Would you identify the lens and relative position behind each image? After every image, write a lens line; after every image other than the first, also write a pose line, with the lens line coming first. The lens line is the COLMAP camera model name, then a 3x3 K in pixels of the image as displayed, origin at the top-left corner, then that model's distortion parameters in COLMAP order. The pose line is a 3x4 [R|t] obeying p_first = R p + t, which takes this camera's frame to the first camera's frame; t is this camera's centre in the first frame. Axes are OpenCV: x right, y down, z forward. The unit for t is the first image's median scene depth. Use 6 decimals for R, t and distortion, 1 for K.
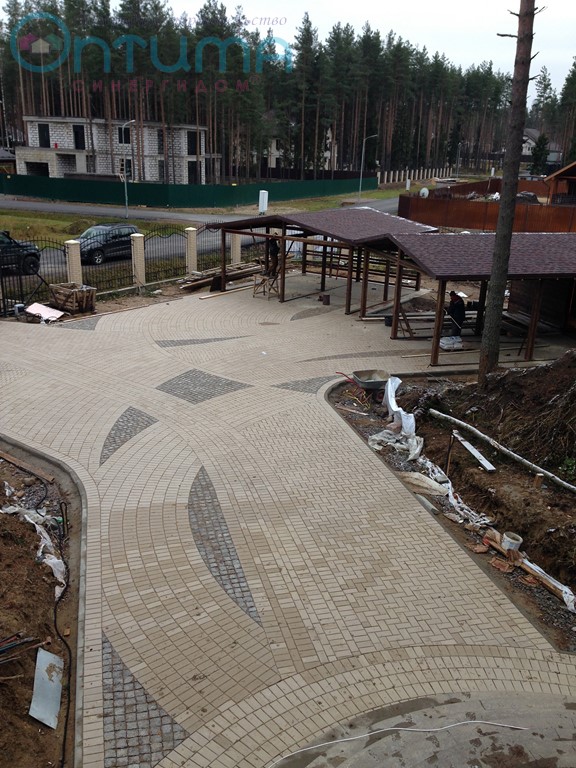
lens RADIAL K [[729.4, 0, 287.3], [0, 729.4, 383.1], [0, 0, 1]] dist [0.031792, 0.000000]
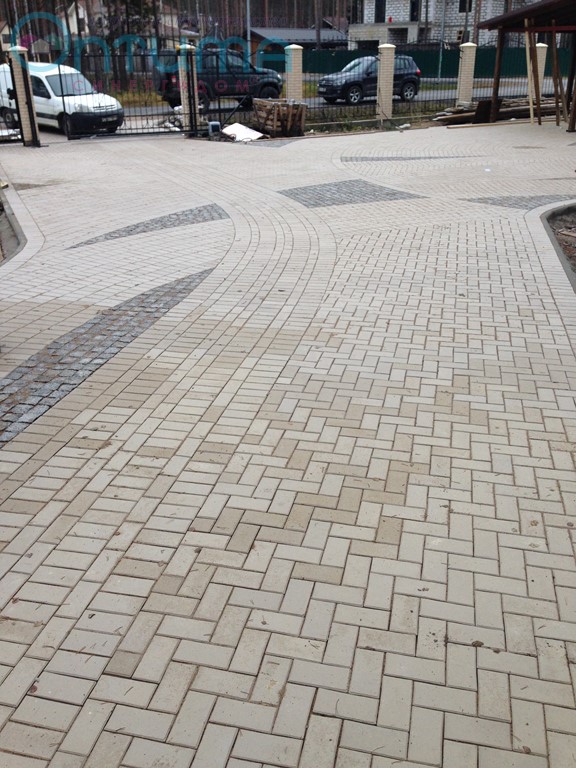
lens RADIAL K [[729.4, 0, 287.5], [0, 729.4, 385.4], [0, 0, 1]] dist [0.031792, 0.000000]
pose [[0.888668, 0.154815, -0.431627, 0.098667], [-0.111816, 0.986031, 0.123453, 0.069534], [0.444710, -0.061446, 0.893565, 0.293873]]
